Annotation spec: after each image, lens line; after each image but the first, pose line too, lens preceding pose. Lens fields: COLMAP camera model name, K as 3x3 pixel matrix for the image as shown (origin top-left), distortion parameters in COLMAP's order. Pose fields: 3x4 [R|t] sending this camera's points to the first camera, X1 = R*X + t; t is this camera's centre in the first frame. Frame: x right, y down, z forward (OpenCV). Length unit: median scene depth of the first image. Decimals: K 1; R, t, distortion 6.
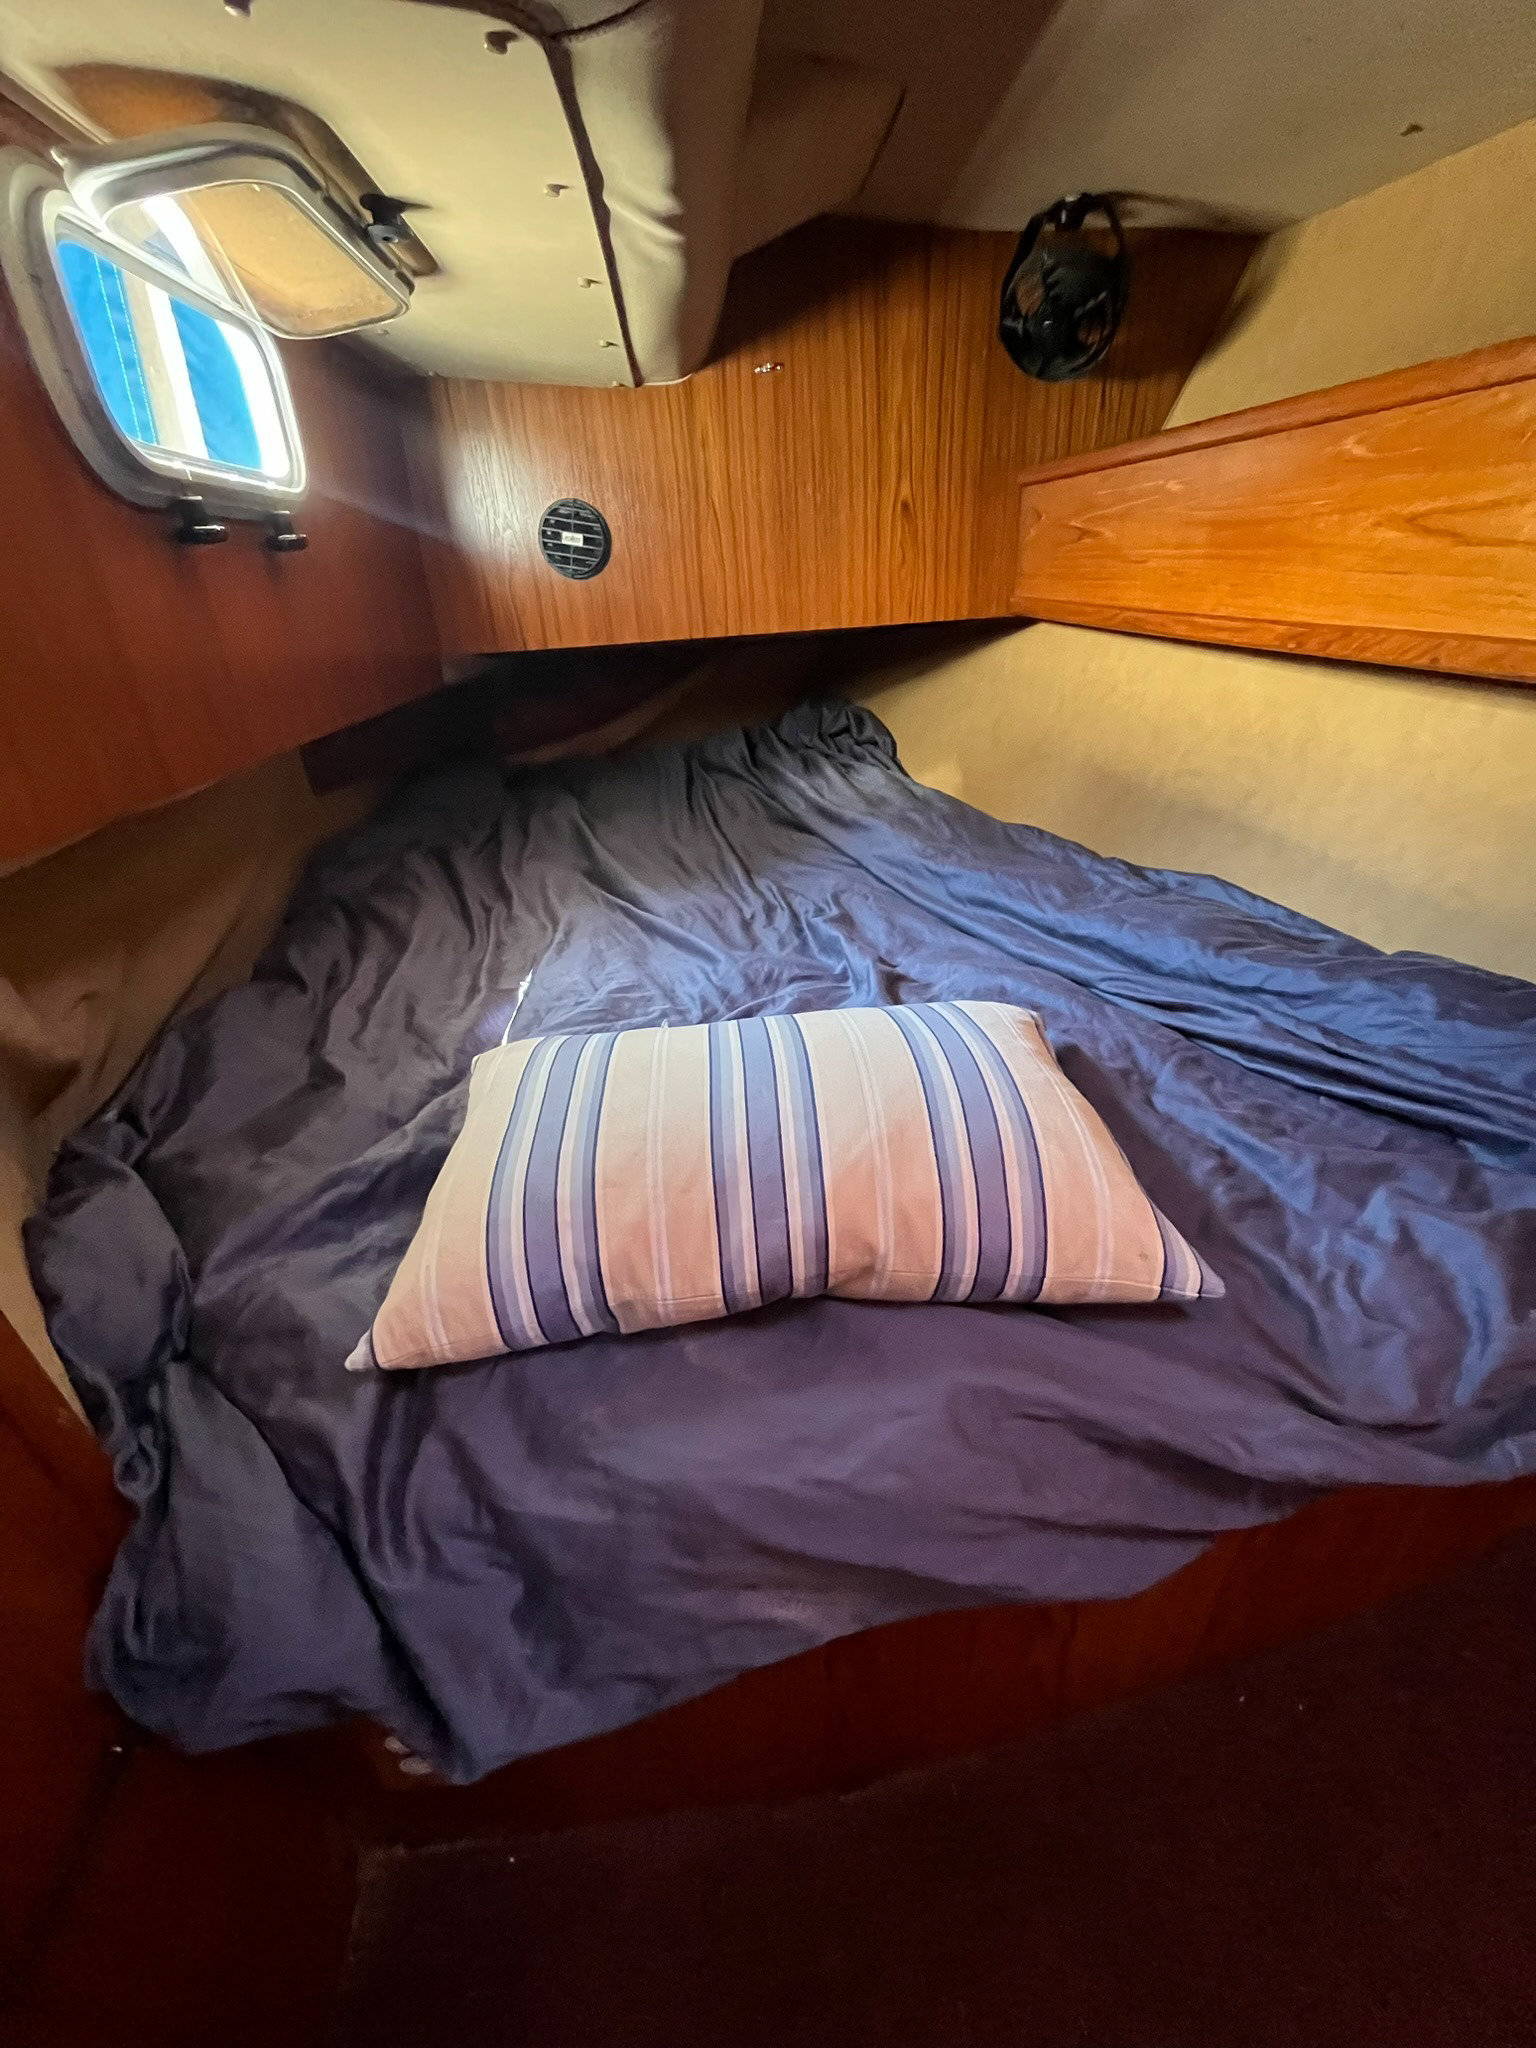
lens RADIAL K [[823.3, 0, 770.6], [0, 823.3, 1028.2], [0, 0, 1]] dist [-0.003310, 0.000017]
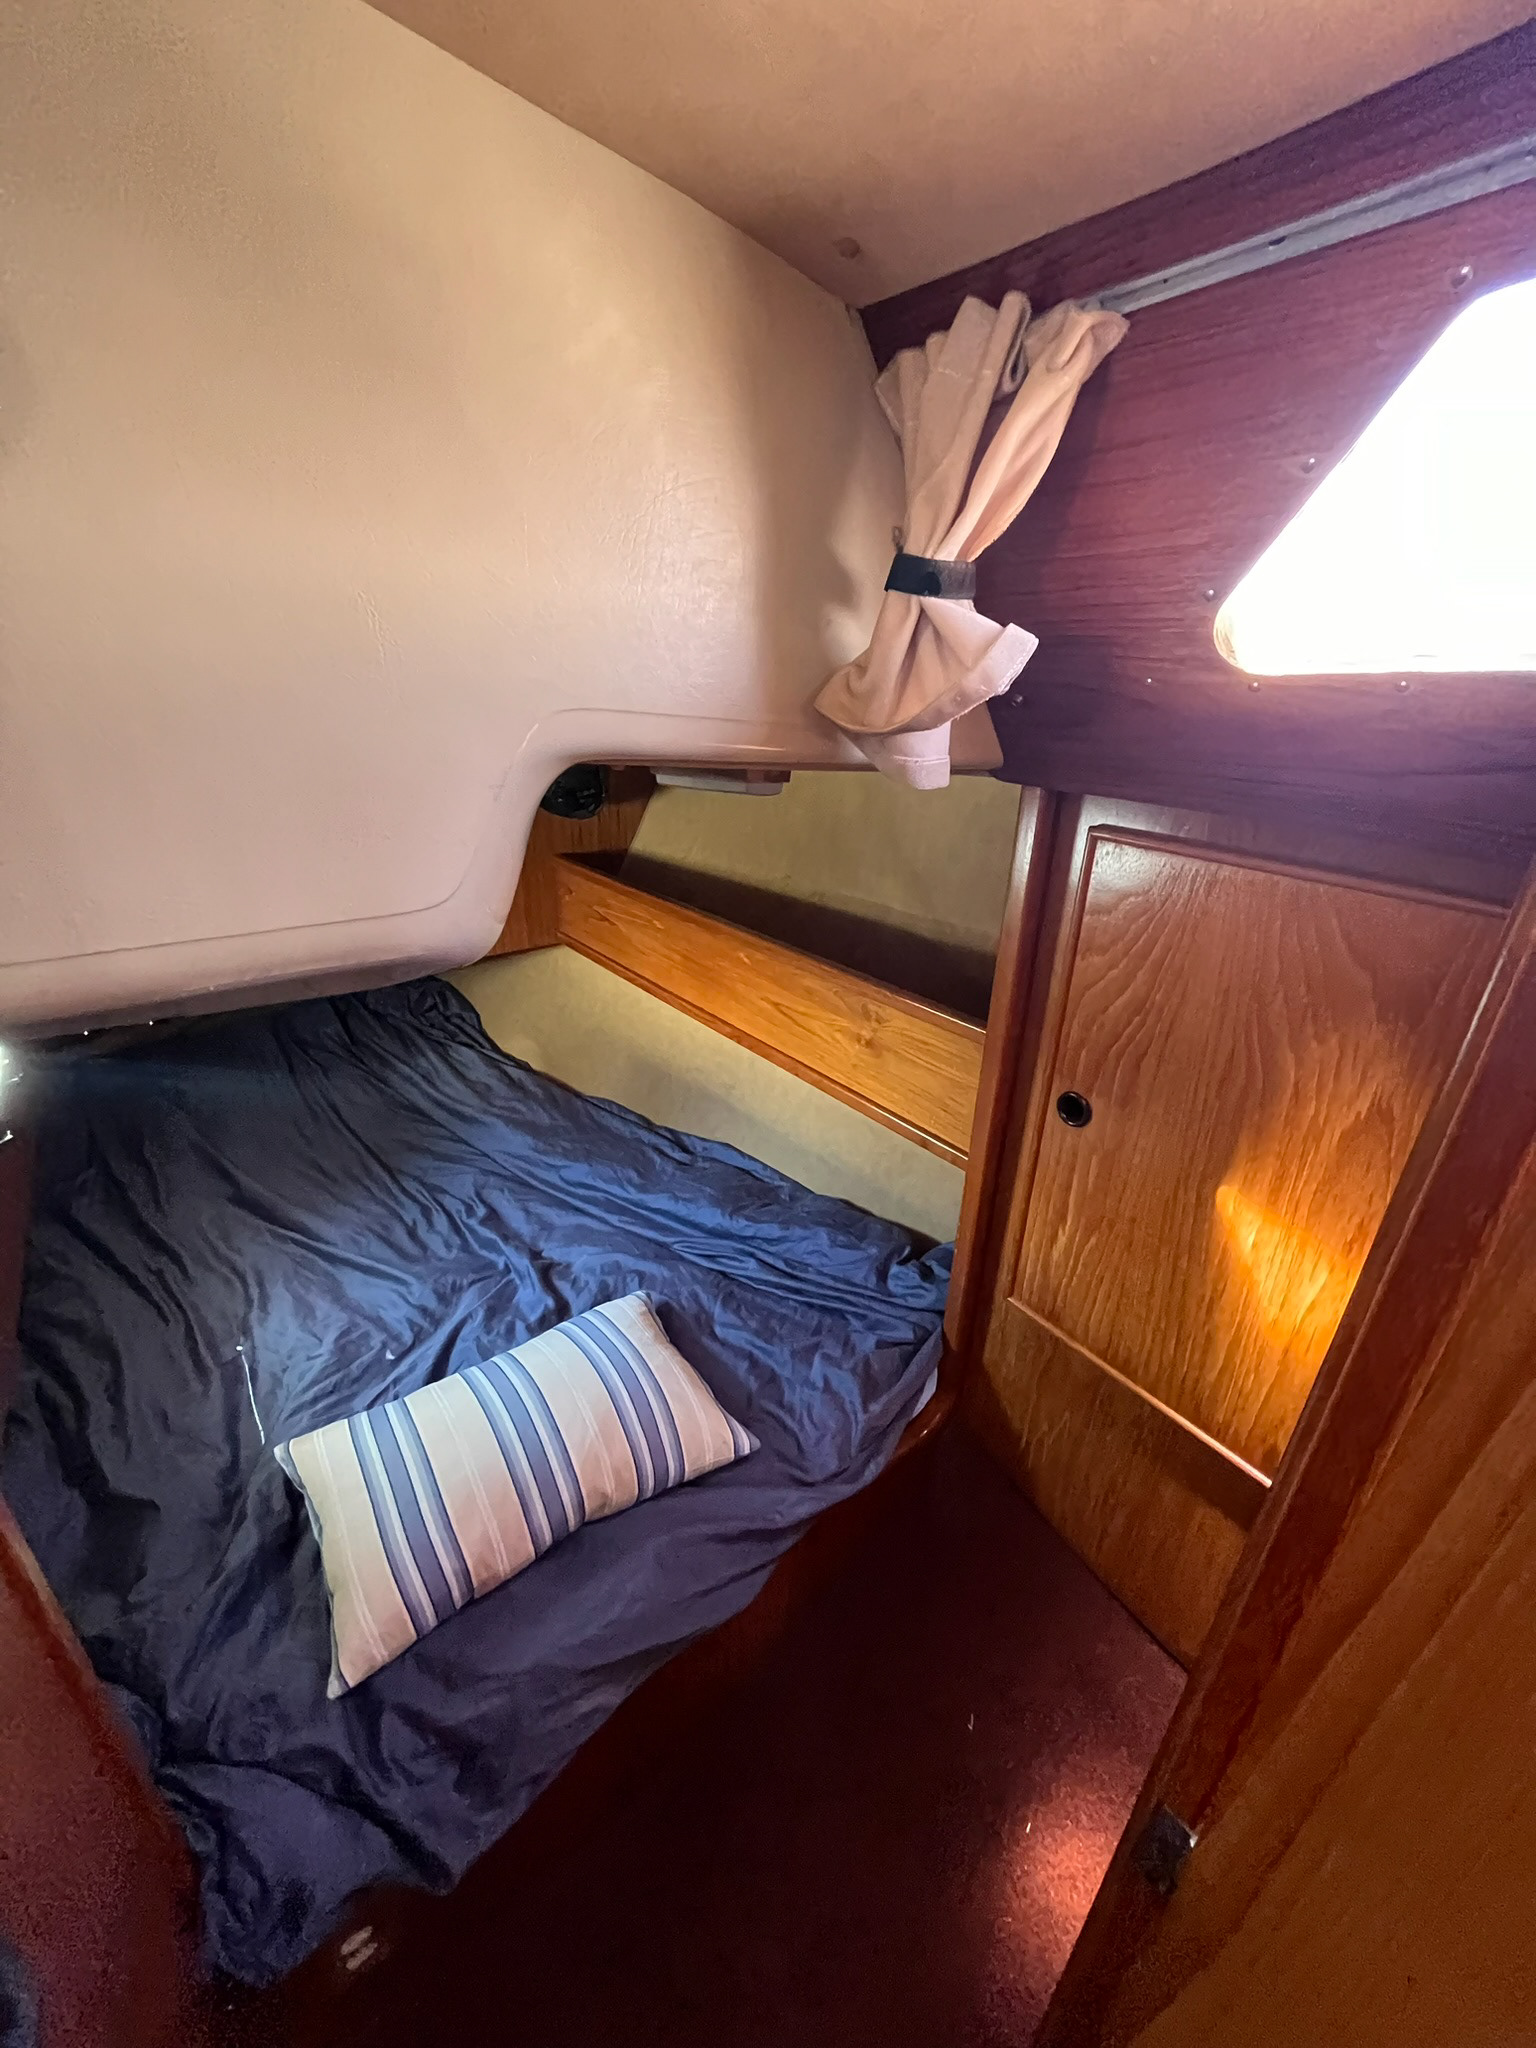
lens RADIAL K [[823.3, 0, 770.0], [0, 823.3, 1027.9], [0, 0, 1]] dist [-0.003310, 0.000017]
pose [[0.849422, -0.141991, 0.508252, -0.216601], [0.184510, 0.982244, -0.033953, -0.390638], [-0.494407, 0.122618, 0.860539, -0.585327]]
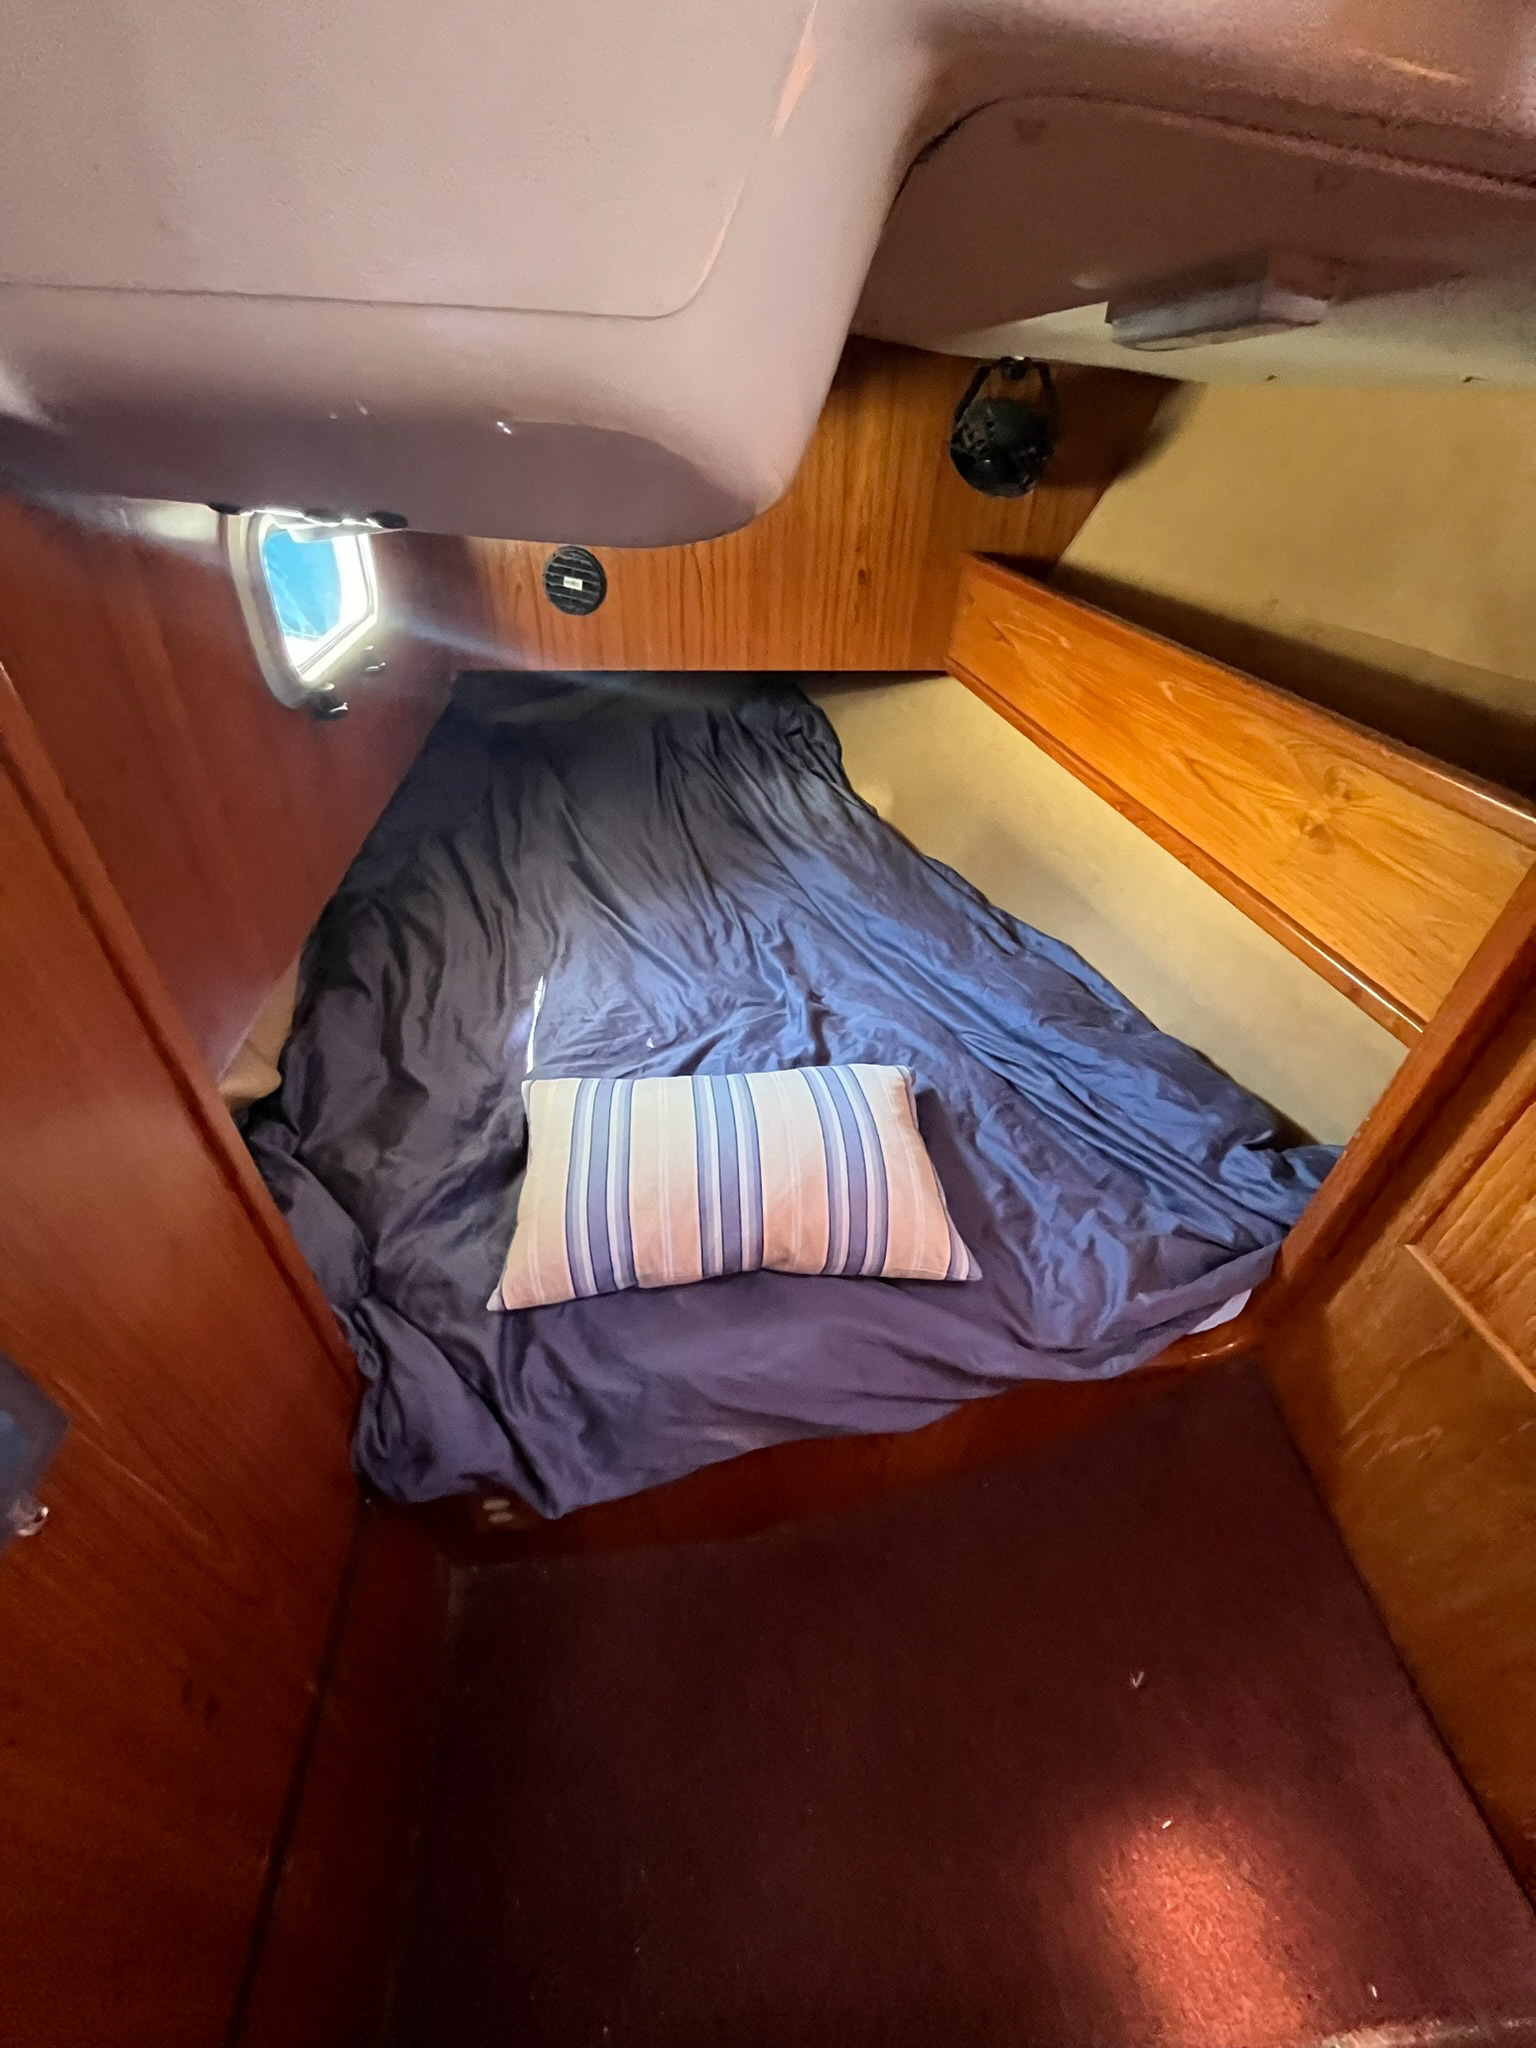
lens RADIAL K [[823.3, 0, 768.5], [0, 823.3, 1028.1], [0, 0, 1]] dist [-0.003310, 0.000017]
pose [[0.995304, 0.049544, 0.083157, -0.049397], [-0.062314, 0.985346, 0.158778, -0.265947], [-0.074072, -0.163214, 0.983806, -0.364113]]
